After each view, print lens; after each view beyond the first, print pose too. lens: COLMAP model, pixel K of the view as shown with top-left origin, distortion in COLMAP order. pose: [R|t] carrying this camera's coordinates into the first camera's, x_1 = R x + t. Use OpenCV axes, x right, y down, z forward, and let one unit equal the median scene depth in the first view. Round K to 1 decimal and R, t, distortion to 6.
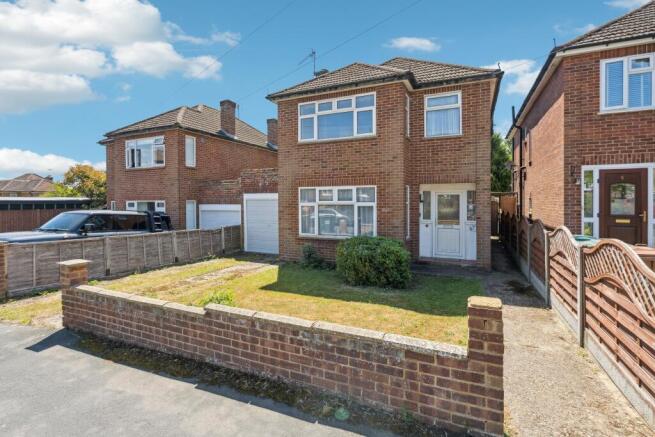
lens RADIAL K [[307.0, 0, 327.6], [0, 307.0, 214.1], [0, 0, 1]] dist [-0.010964, 0.000376]
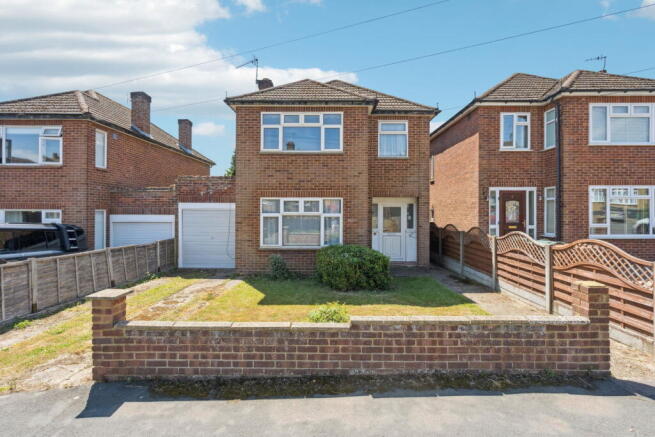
lens RADIAL K [[303.2, 0, 327.5], [0, 303.2, 218.5], [0, 0, 1]] dist [-0.002627, 0.000066]
pose [[0.914913, -0.004737, 0.403623, -0.327437], [0.010777, 0.999861, -0.012693, -0.007118], [-0.403507, 0.015963, 0.914837, 0.041373]]
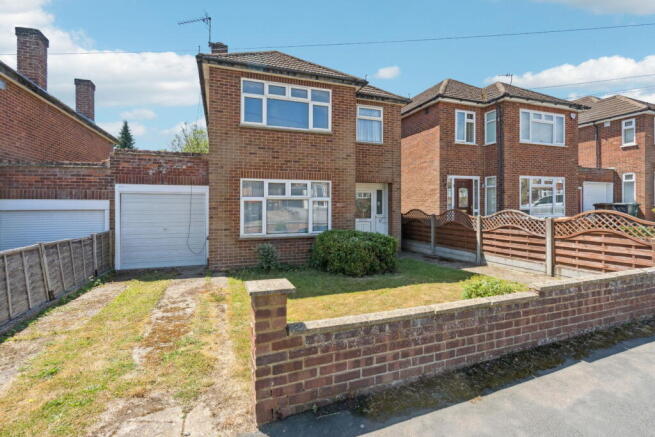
lens RADIAL K [[303.0, 0, 325.4], [0, 303.0, 214.1], [0, 0, 1]] dist [-0.001831, 0.000100]
pose [[0.714881, -0.016099, 0.699061, -0.571311], [0.029437, 0.999542, -0.007084, 0.024497], [-0.698626, 0.025643, 0.715027, 0.295125]]
